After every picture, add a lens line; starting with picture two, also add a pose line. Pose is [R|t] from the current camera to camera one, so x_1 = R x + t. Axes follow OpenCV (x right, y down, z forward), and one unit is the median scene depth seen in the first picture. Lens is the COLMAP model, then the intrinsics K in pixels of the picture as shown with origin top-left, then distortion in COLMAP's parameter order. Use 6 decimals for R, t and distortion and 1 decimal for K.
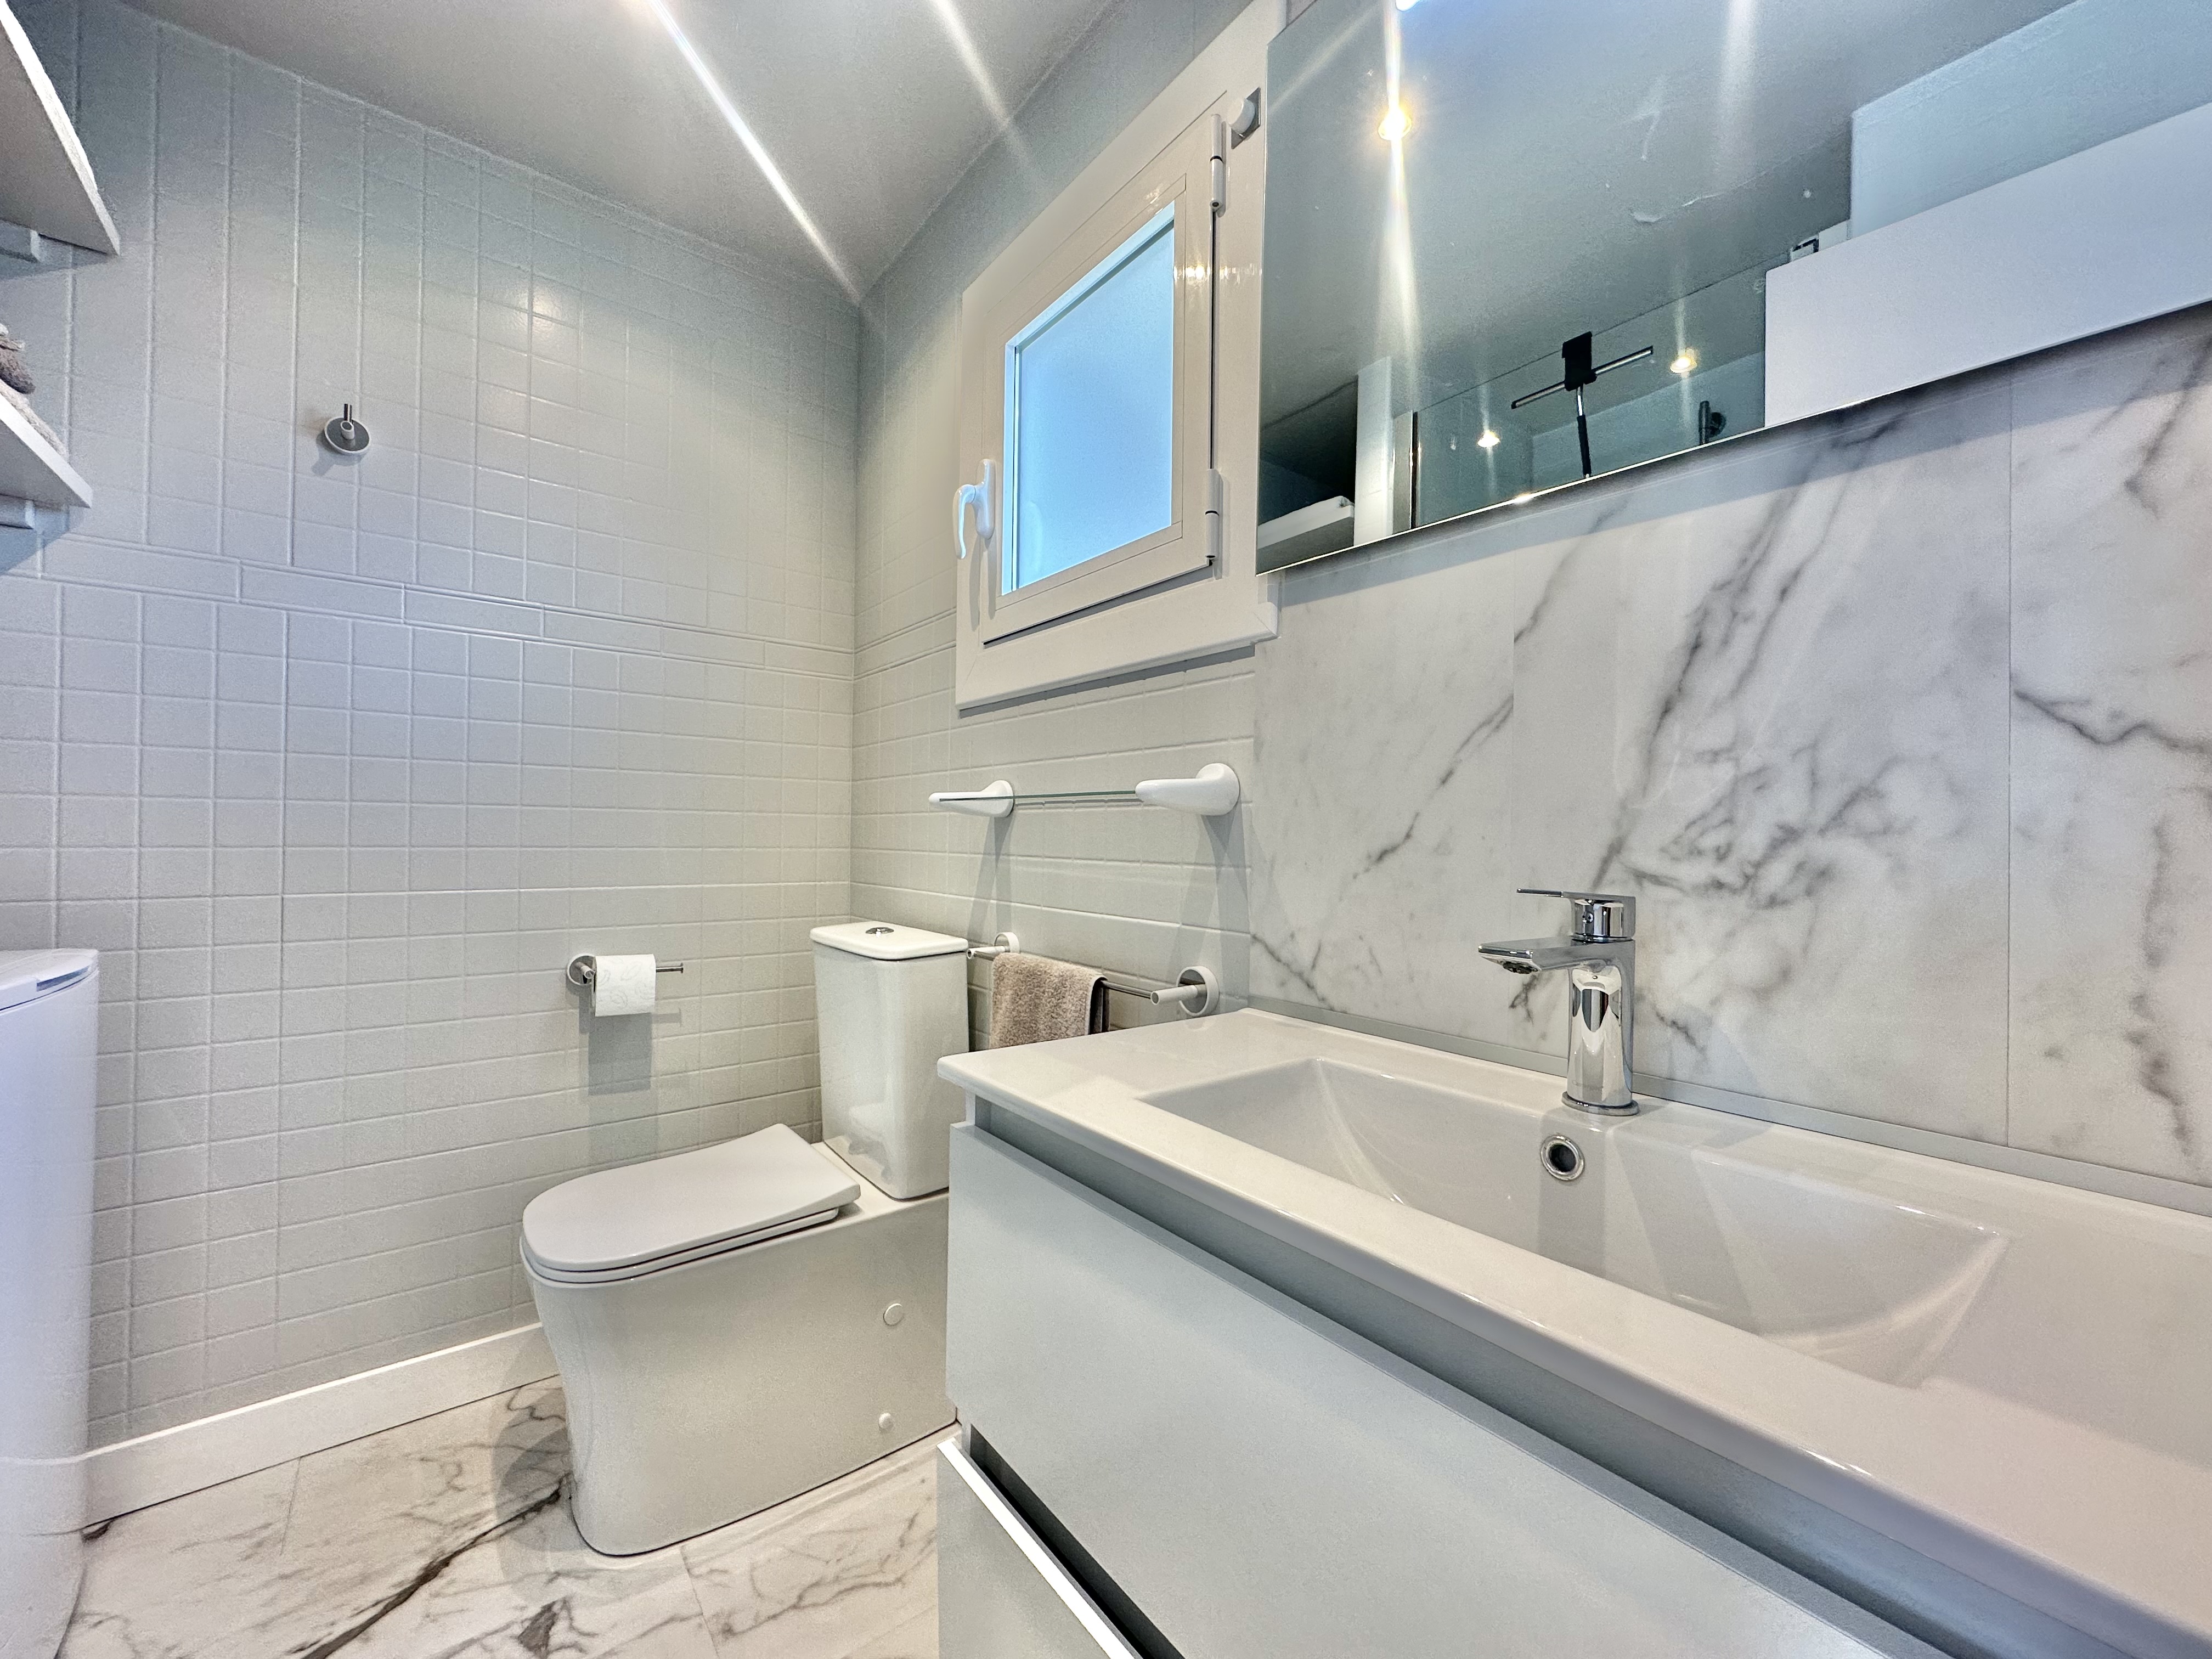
lens RADIAL K [[881.3, 0, 1103.9], [0, 881.3, 827.7], [0, 0, 1]] dist [-0.004612, 0.000619]
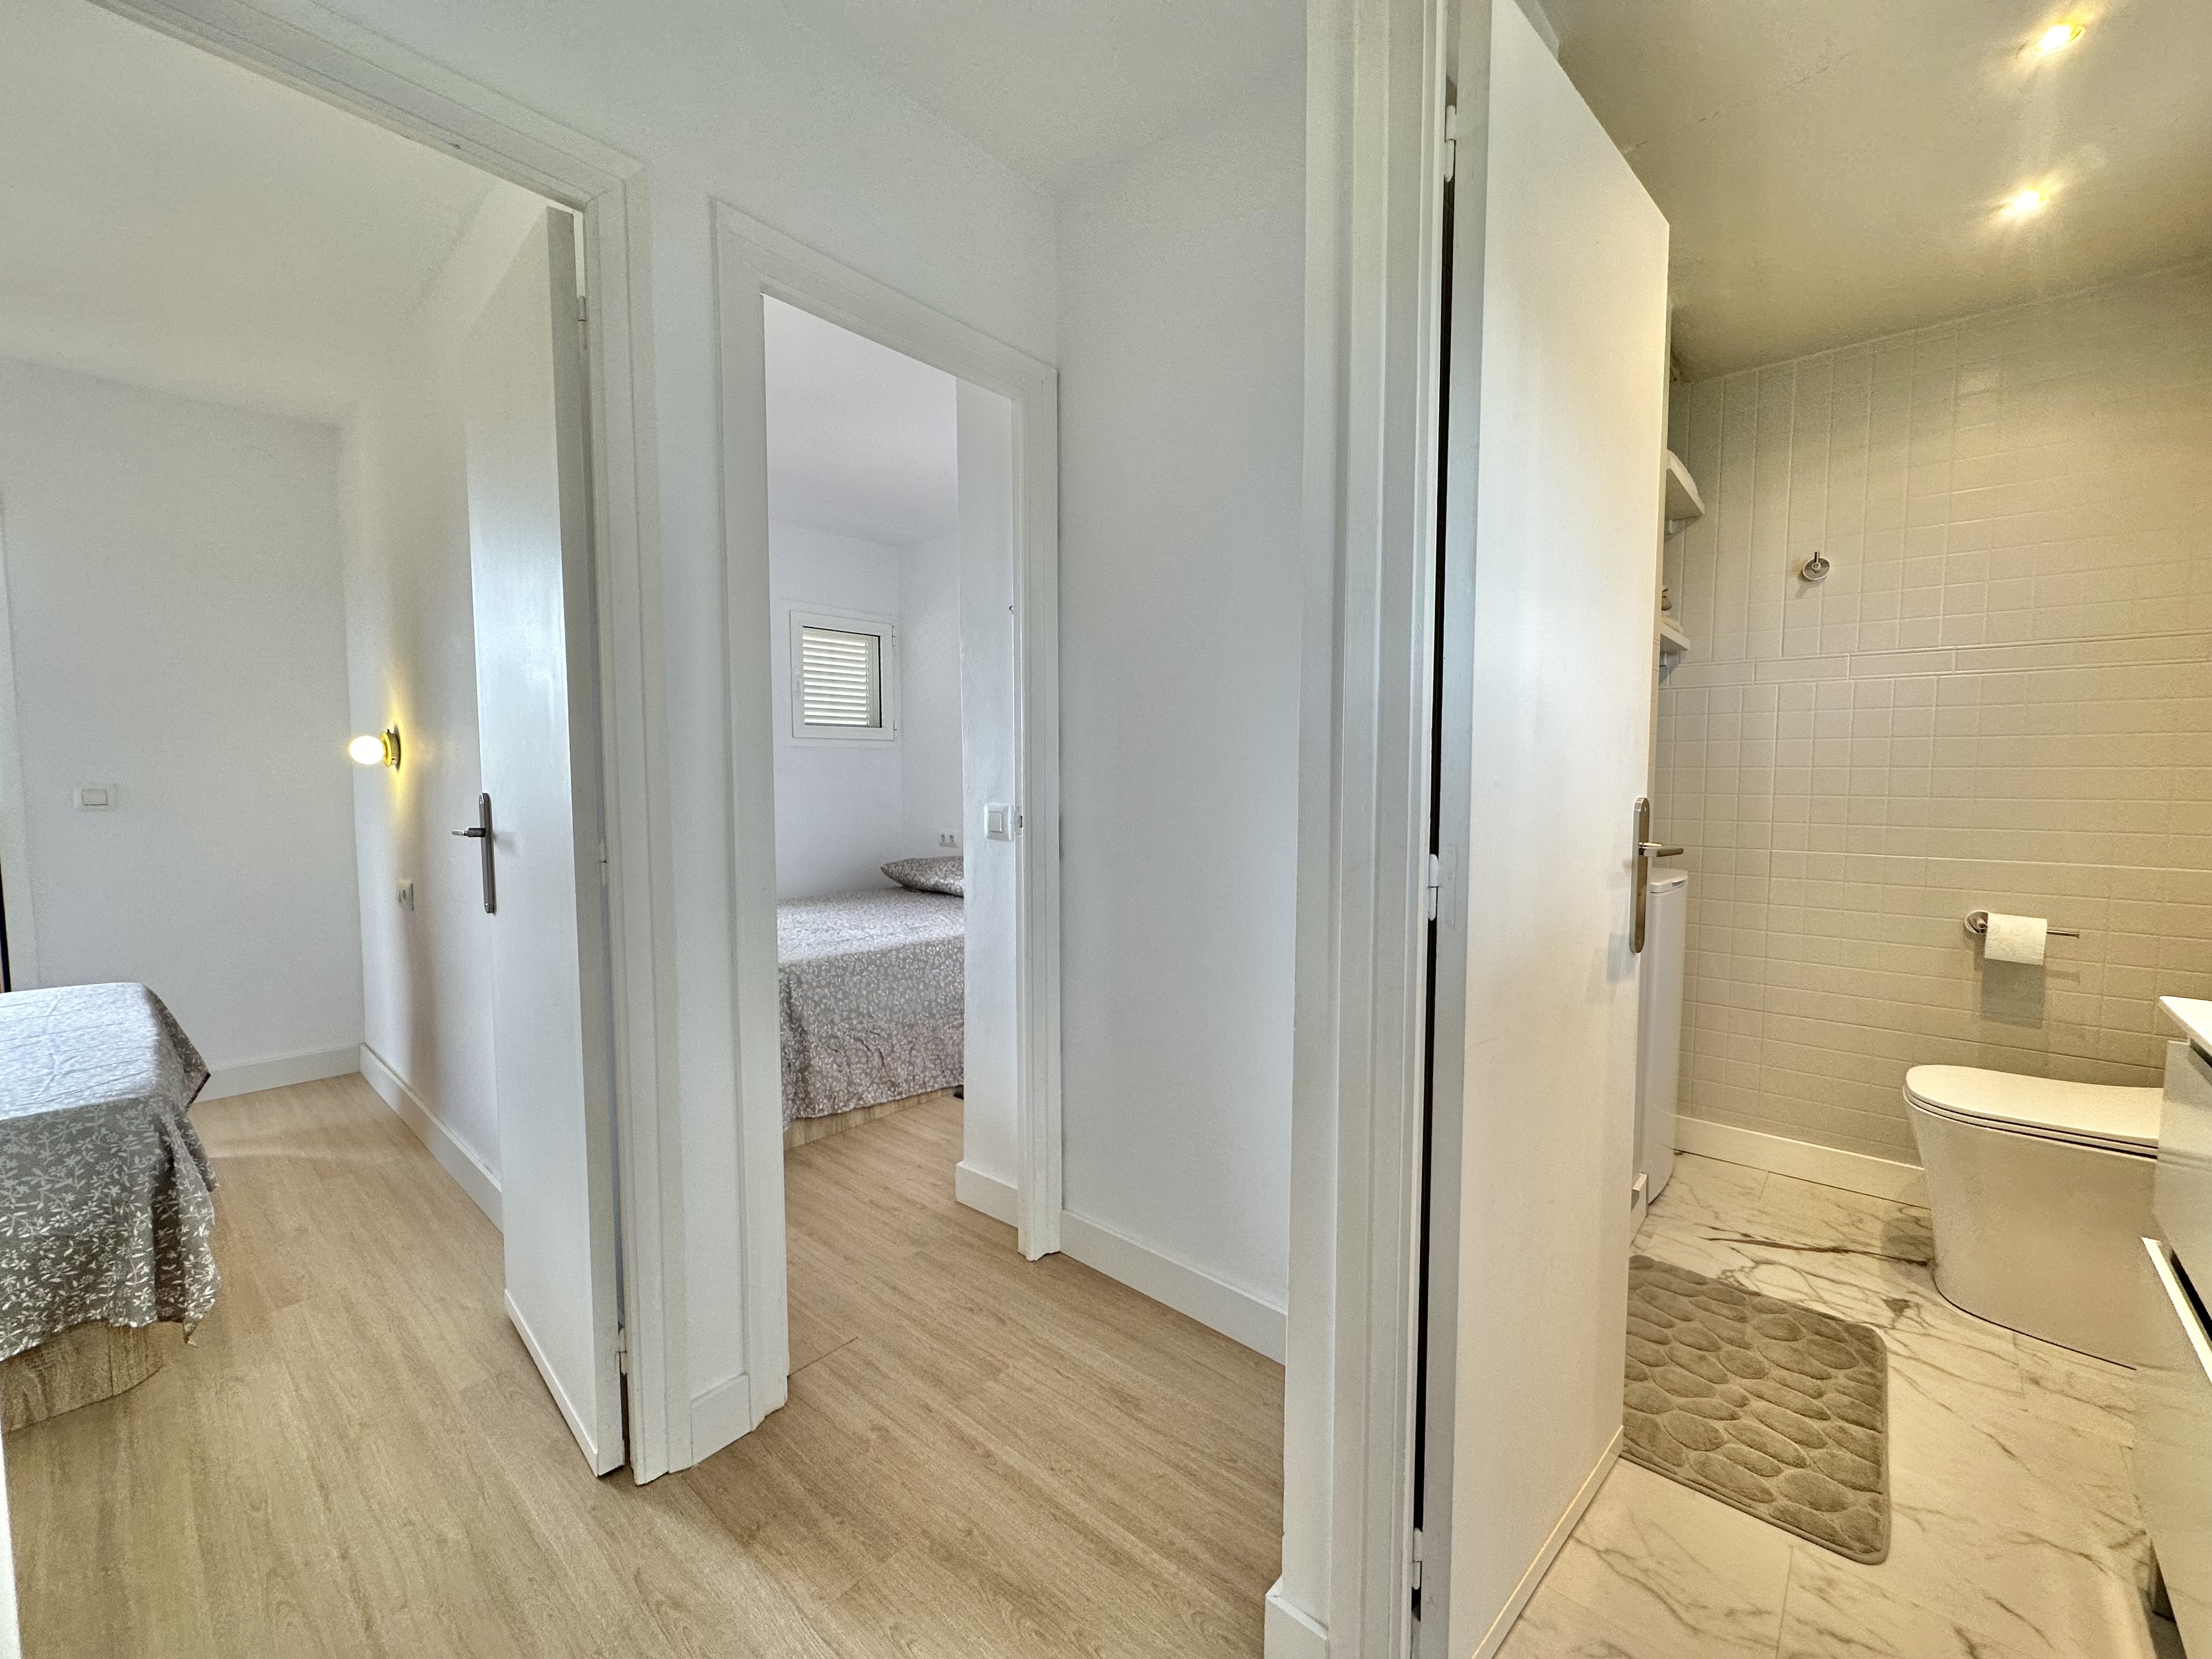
lens RADIAL K [[881.3, 0, 1107.4], [0, 881.3, 831.6], [0, 0, 1]] dist [-0.004612, 0.000619]
pose [[0.174837, 0.054482, -0.983089, 0.600319], [0.011336, 0.998290, 0.057340, -0.082711], [0.984532, -0.021169, 0.173920, -0.657073]]
